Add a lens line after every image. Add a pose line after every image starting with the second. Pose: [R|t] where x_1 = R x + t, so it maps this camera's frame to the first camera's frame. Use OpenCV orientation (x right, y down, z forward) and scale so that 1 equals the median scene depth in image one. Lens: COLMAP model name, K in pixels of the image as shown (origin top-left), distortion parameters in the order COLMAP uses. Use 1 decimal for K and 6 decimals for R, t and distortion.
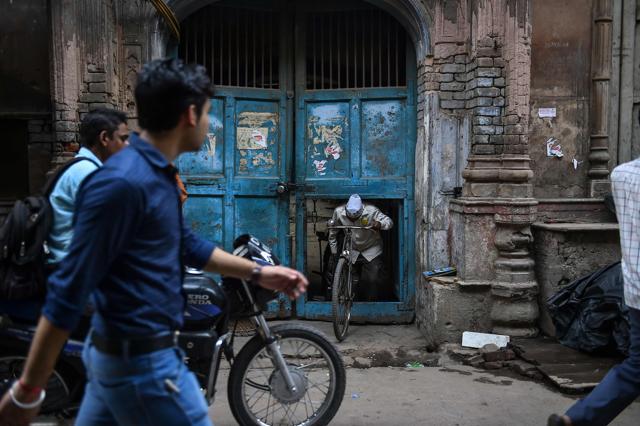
lens RADIAL K [[561.2, 0, 319.8], [0, 561.2, 211.3], [0, 0, 1]] dist [0.011336, 0.006876]
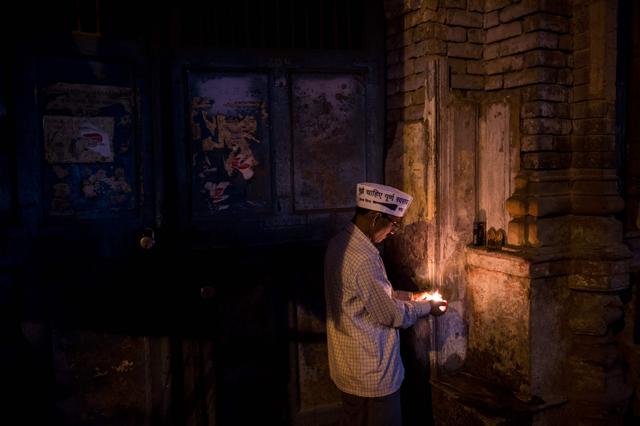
lens RADIAL K [[561.2, 0, 320.3], [0, 561.2, 214.3], [0, 0, 1]] dist [0.011336, 0.006876]
pose [[0.920624, -0.046432, 0.387680, -0.119716], [0.047012, 0.998862, 0.007992, -0.061451], [-0.387610, 0.010868, 0.921759, 0.487228]]
